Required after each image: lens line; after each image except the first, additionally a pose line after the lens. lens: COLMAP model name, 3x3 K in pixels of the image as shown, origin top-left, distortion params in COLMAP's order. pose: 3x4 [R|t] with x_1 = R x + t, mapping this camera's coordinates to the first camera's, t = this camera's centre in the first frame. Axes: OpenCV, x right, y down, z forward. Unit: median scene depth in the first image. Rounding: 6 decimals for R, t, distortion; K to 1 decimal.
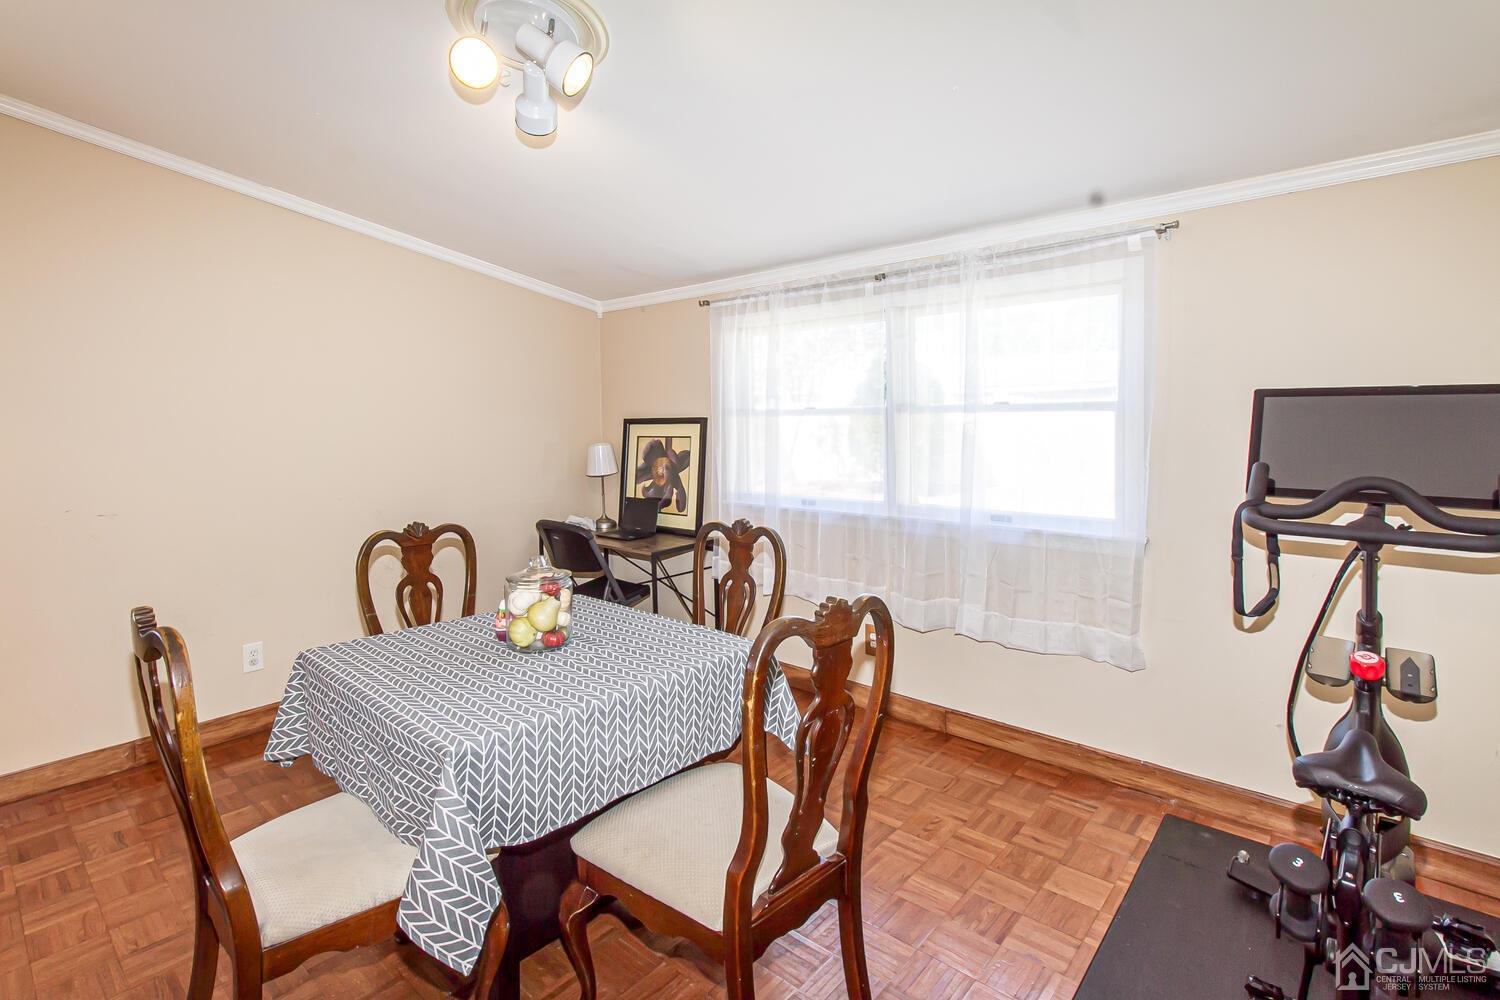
lens RADIAL K [[704.6, 0, 751.3], [0, 704.6, 445.1], [0, 0, 1]] dist [0.003604, 0.000058]
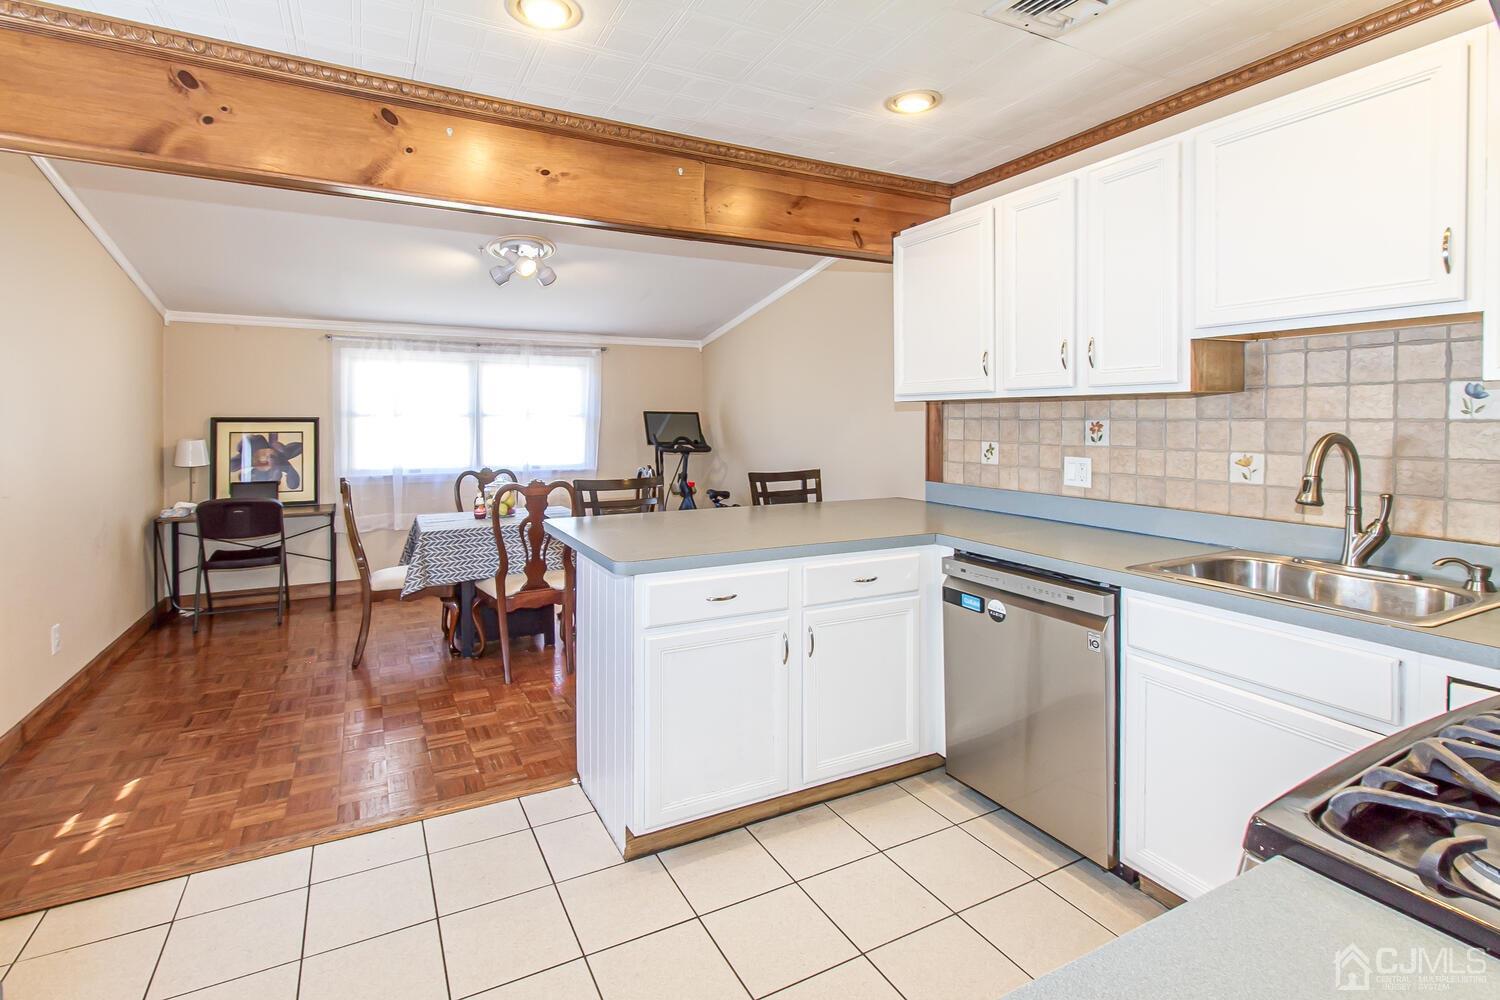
lens RADIAL K [[724.3, 0, 734.9], [0, 724.3, 423.9], [0, 0, 1]] dist [0.007523, -0.003533]
pose [[0.364605, 0.011167, 0.931095, -1.278393], [0.033778, 0.999111, -0.025209, 0.042718], [-0.930549, 0.040642, 0.363904, -0.312474]]
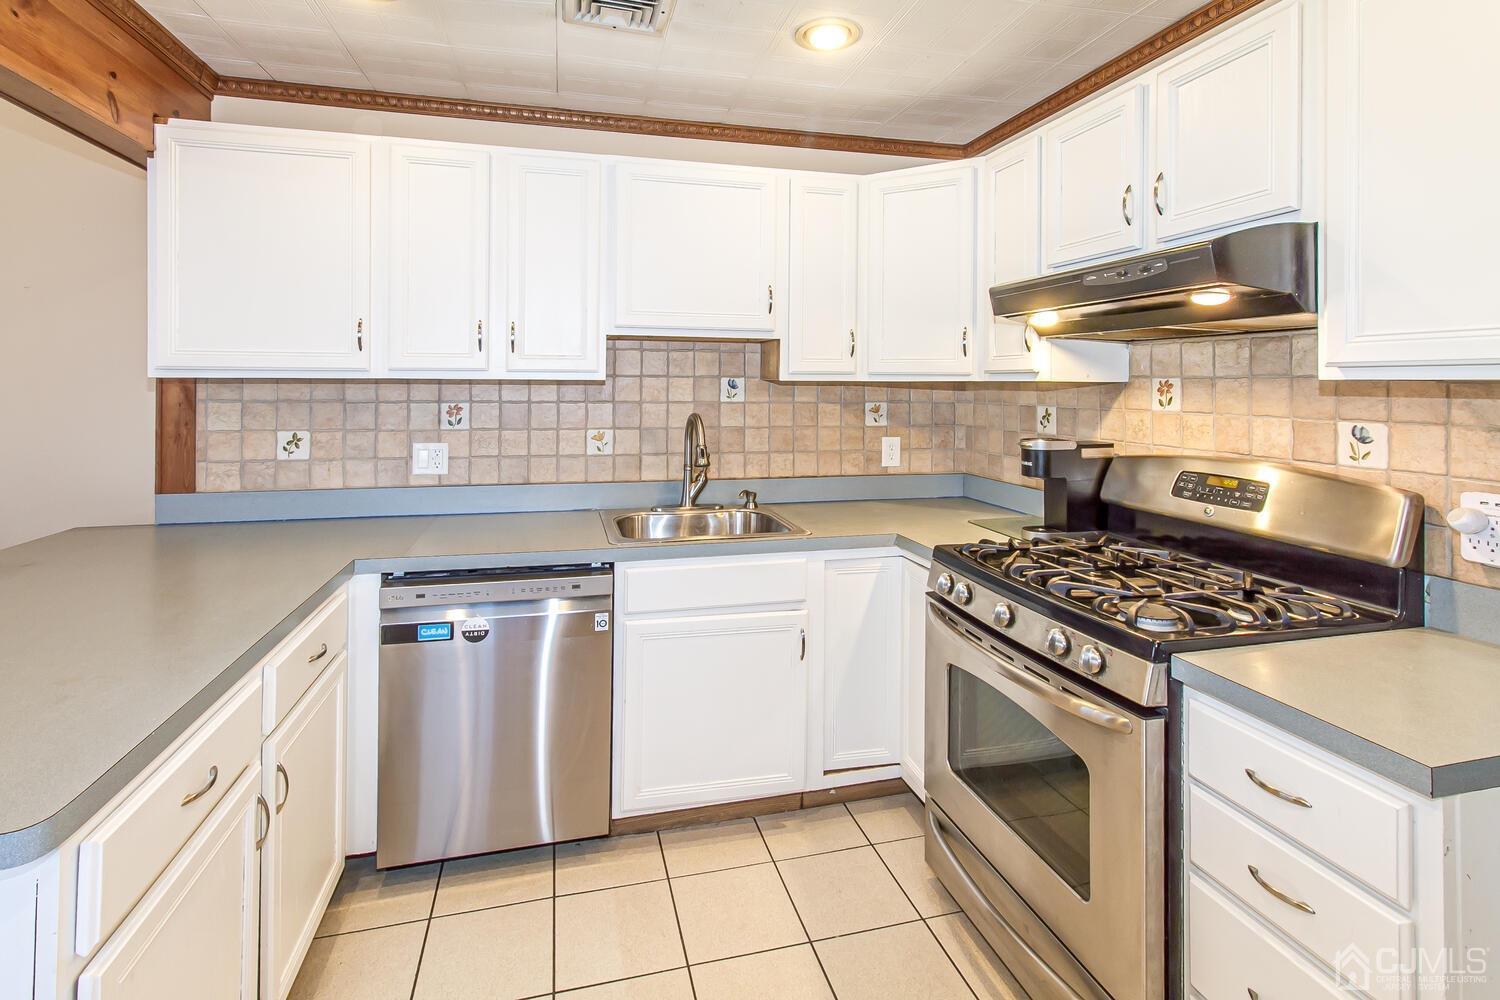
lens RADIAL K [[704.6, 0, 739.4], [0, 704.6, 377.7], [0, 0, 1]] dist [0.003604, 0.000058]
pose [[-0.824941, 0.017273, 0.564954, -1.059670], [0.032448, 0.999332, 0.016827, 0.002290], [-0.564286, 0.032213, -0.824950, 0.054451]]
